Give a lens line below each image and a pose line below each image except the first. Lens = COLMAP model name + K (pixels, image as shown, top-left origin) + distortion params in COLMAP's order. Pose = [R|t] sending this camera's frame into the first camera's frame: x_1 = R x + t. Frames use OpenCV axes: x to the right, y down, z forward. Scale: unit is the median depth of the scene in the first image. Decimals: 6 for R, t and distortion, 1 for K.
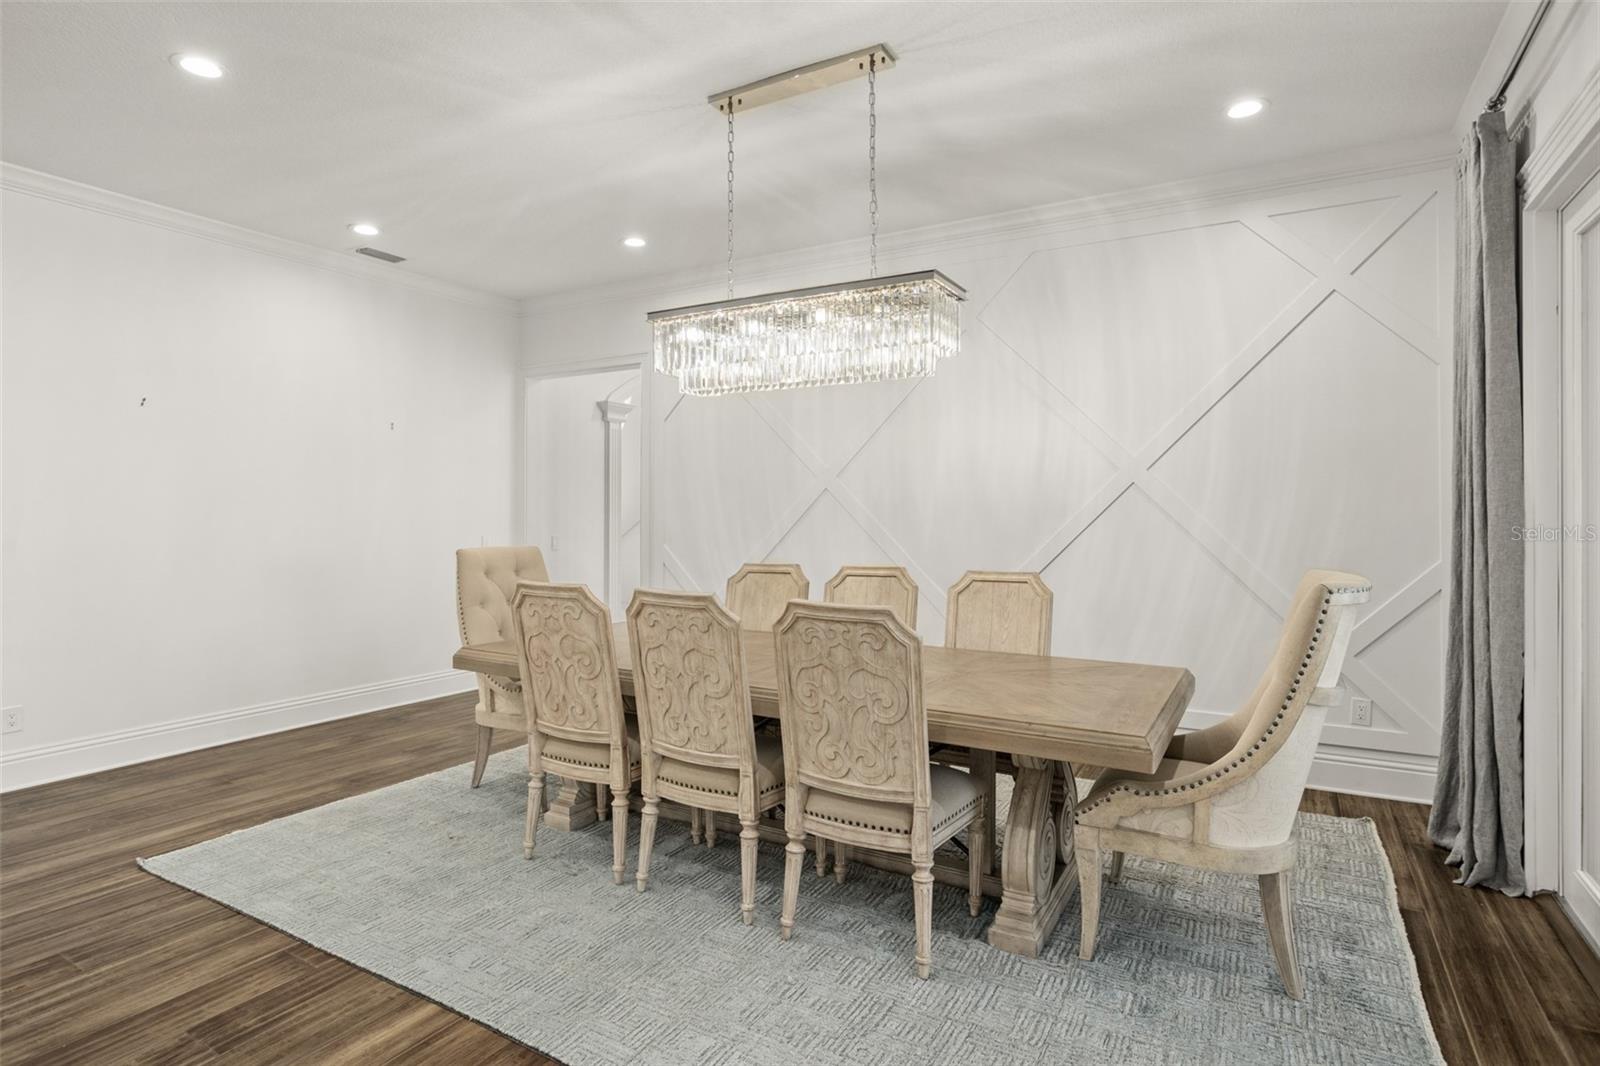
lens RADIAL K [[828.4, 0, 793.6], [0, 828.4, 522.5], [0, 0, 1]] dist [-0.016195, 0.011279]
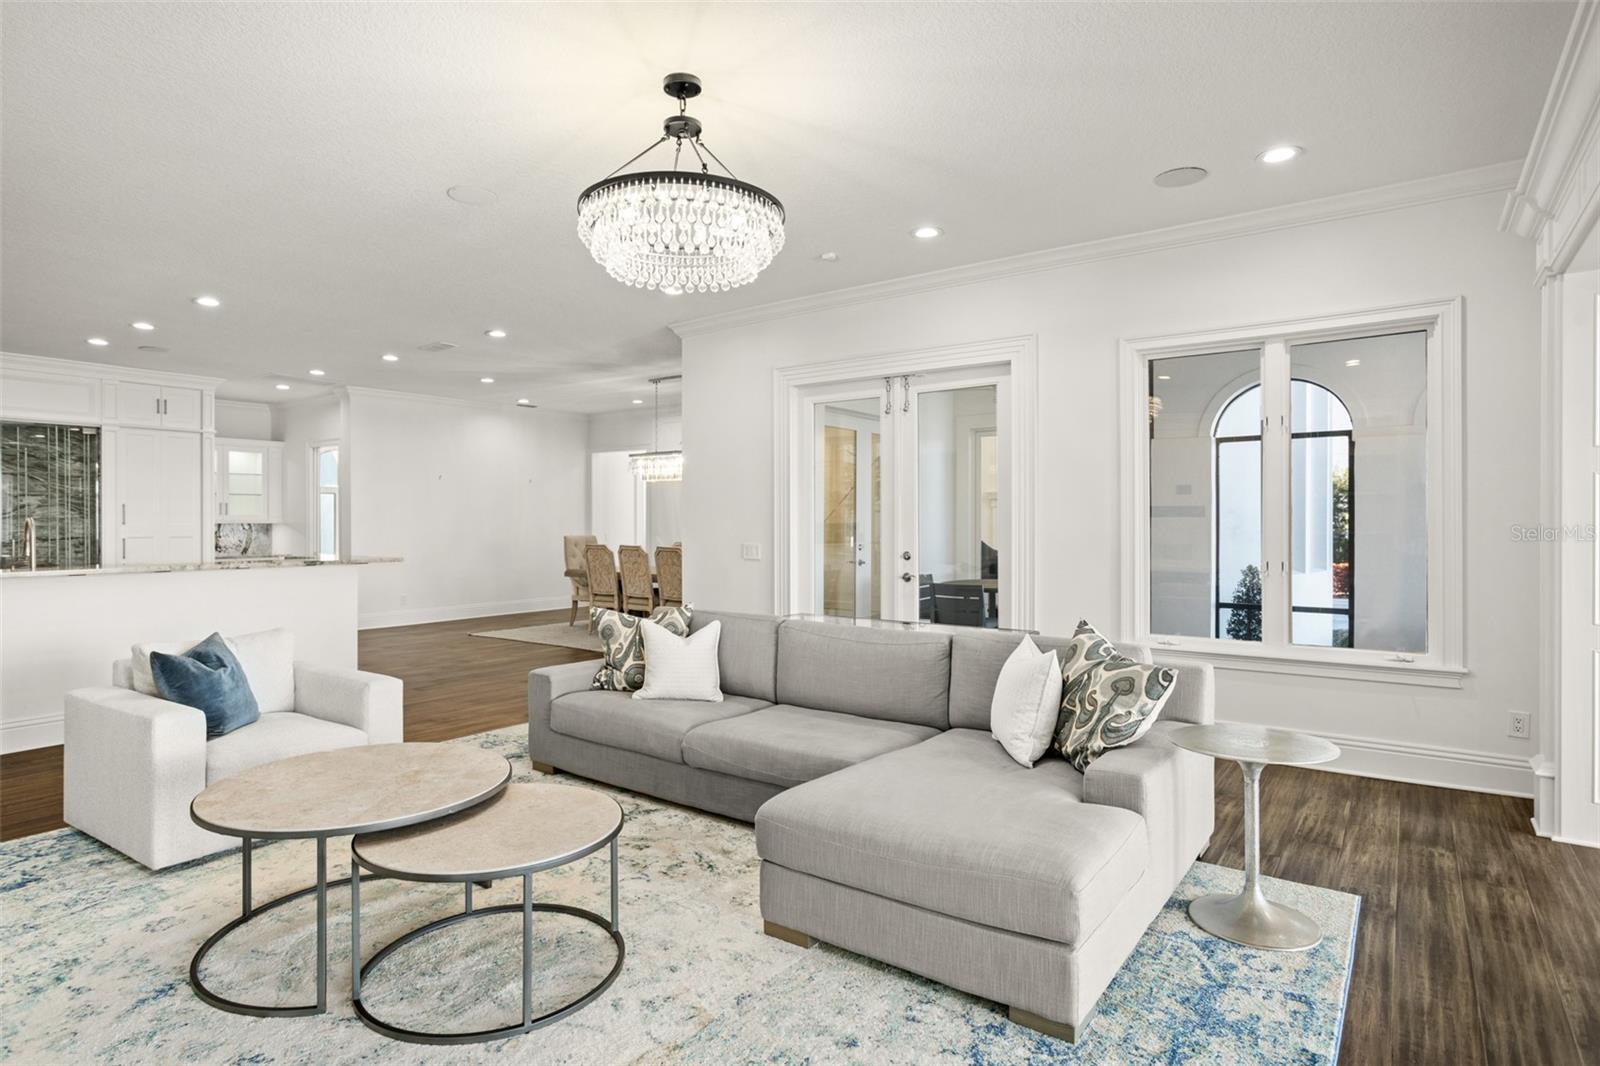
lens RADIAL K [[828.4, 0, 796.9], [0, 828.4, 523.9], [0, 0, 1]] dist [-0.016195, 0.011279]
pose [[0.996958, 0.001732, -0.077925, 0.707369], [-0.003043, 0.999856, -0.016709, 0.042722], [0.077885, 0.016895, 0.996819, -2.067612]]
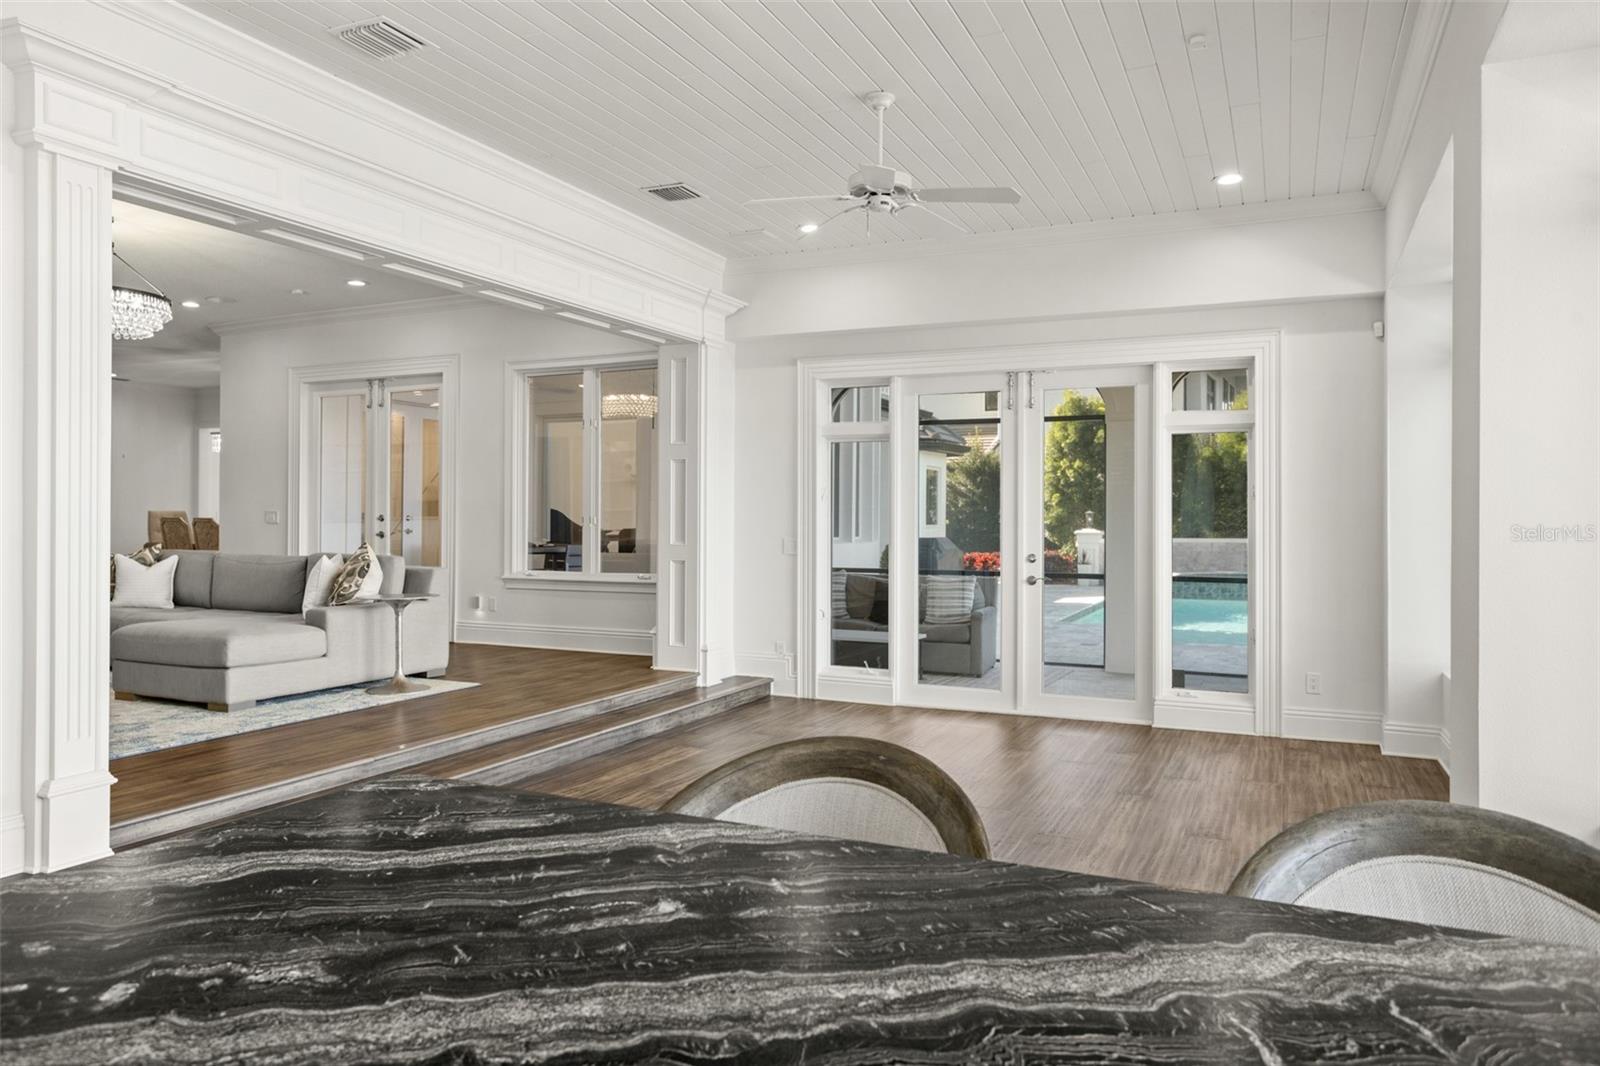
lens RADIAL K [[1083.5, 0, 791.8], [0, 1083.5, 510.6], [0, 0, 1]] dist [0.001825, 0.001971]
pose [[0.996358, 0.005885, 0.085067, 1.801059], [-0.003828, 0.999697, -0.024314, 0.138932], [-0.085185, 0.023899, 0.996079, -3.530034]]
